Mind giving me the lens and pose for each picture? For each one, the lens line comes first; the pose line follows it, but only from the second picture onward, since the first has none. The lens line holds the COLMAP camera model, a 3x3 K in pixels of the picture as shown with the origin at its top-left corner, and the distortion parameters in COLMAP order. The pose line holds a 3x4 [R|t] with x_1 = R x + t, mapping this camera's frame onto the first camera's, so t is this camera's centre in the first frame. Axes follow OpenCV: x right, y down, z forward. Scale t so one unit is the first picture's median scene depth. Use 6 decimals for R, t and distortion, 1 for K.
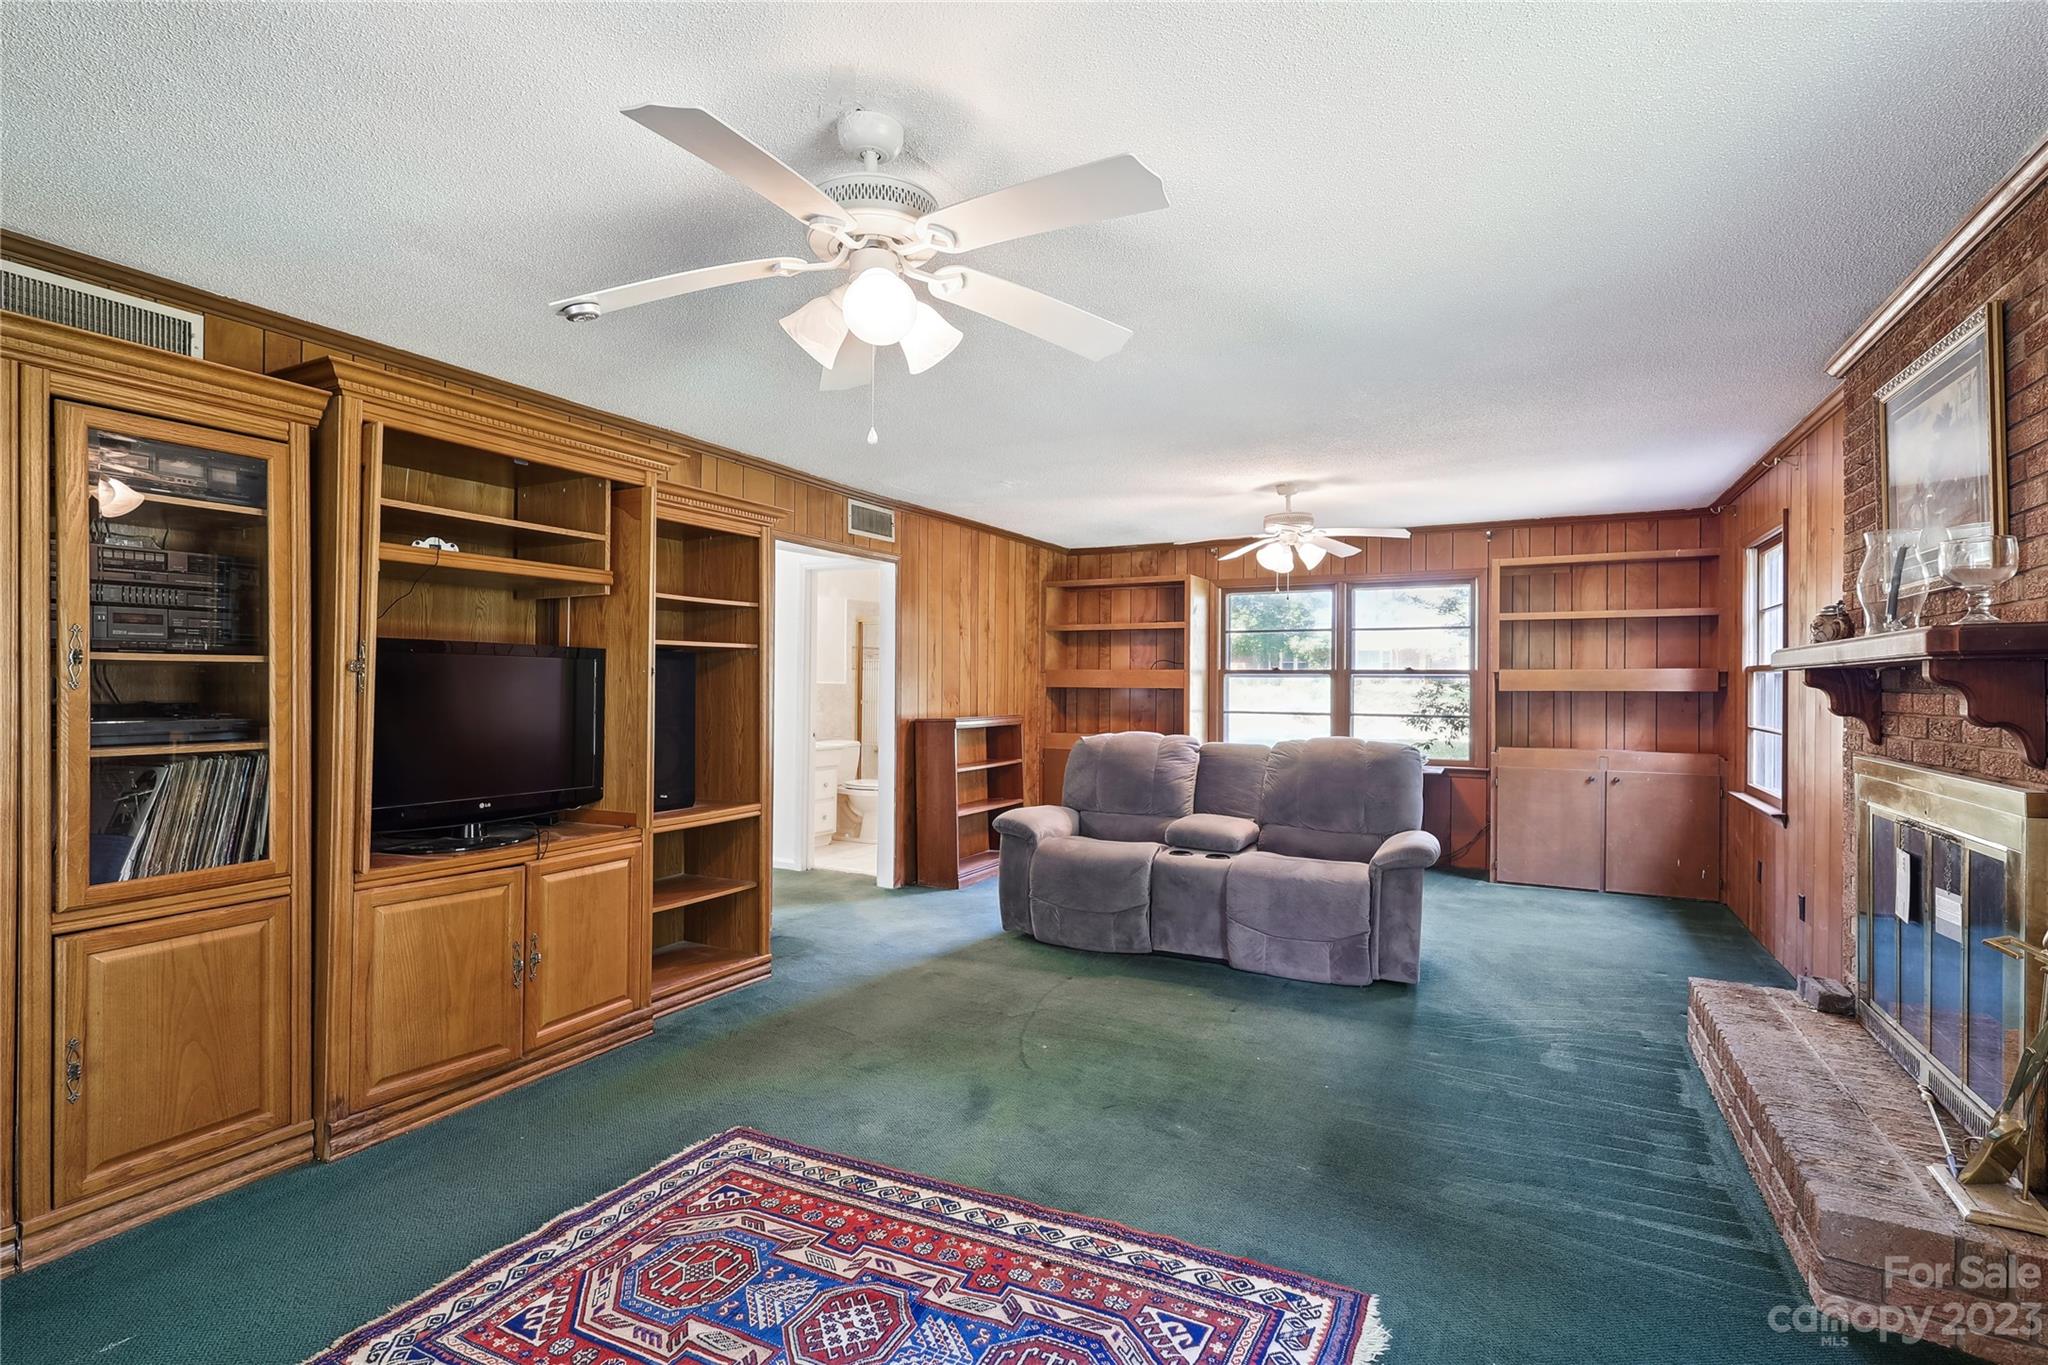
lens RADIAL K [[957.4, 0, 1029.8], [0, 957.4, 676.6], [0, 0, 1]] dist [-0.003576, 0.000208]
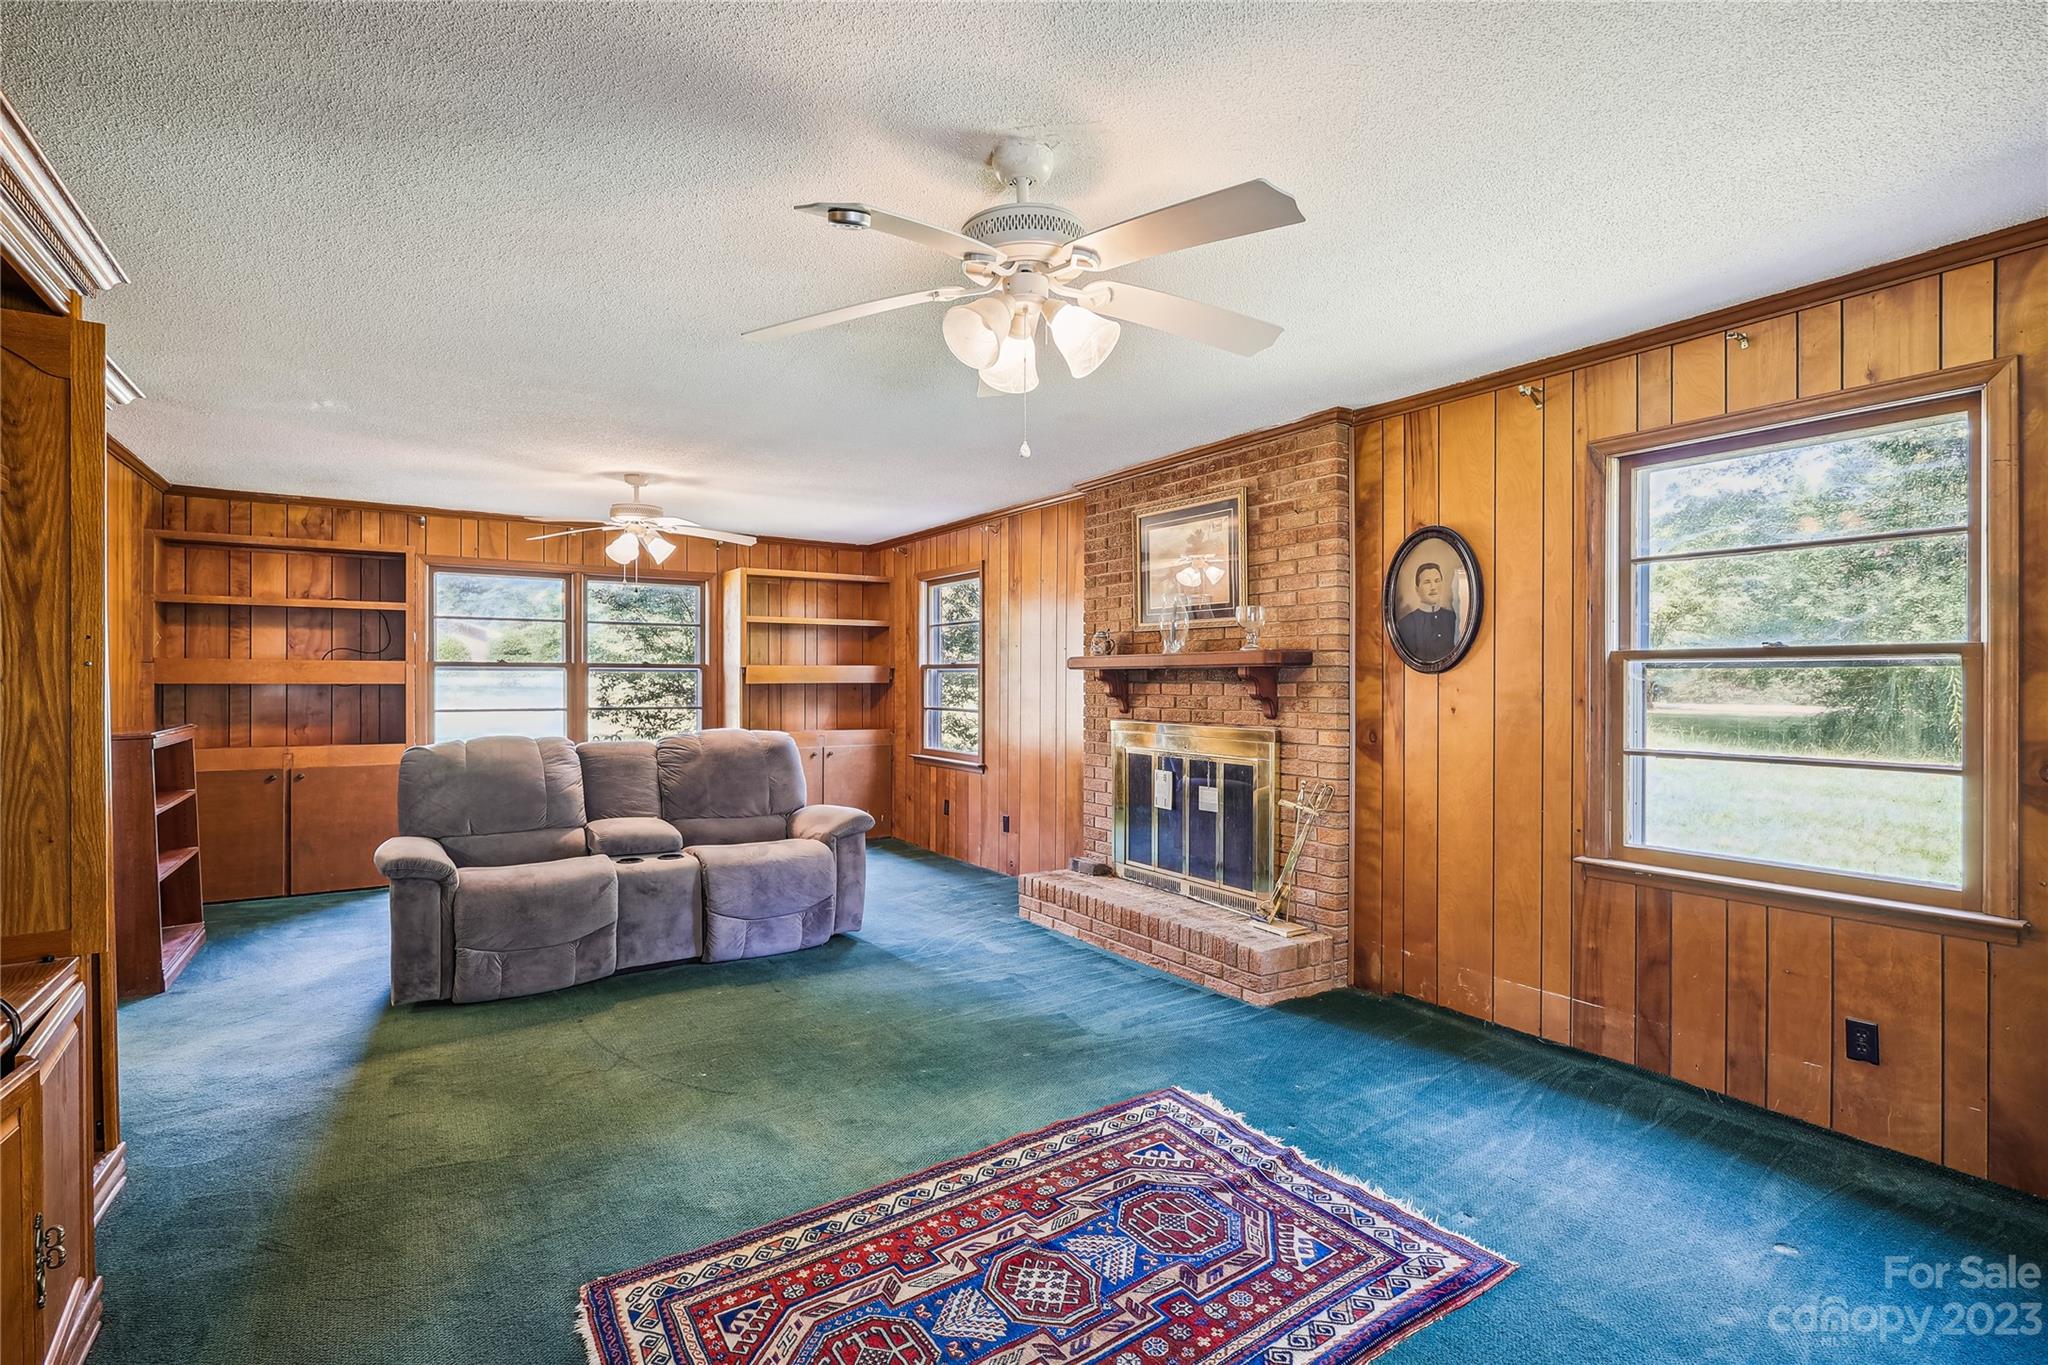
lens RADIAL K [[957.4, 0, 1029.8], [0, 957.4, 676.6], [0, 0, 1]] dist [-0.003576, 0.000208]
pose [[0.480234, -0.002412, 0.877137, -0.603260], [-0.005671, 0.999967, 0.005855, -0.003671], [-0.877122, -0.007787, 0.480205, 0.268808]]
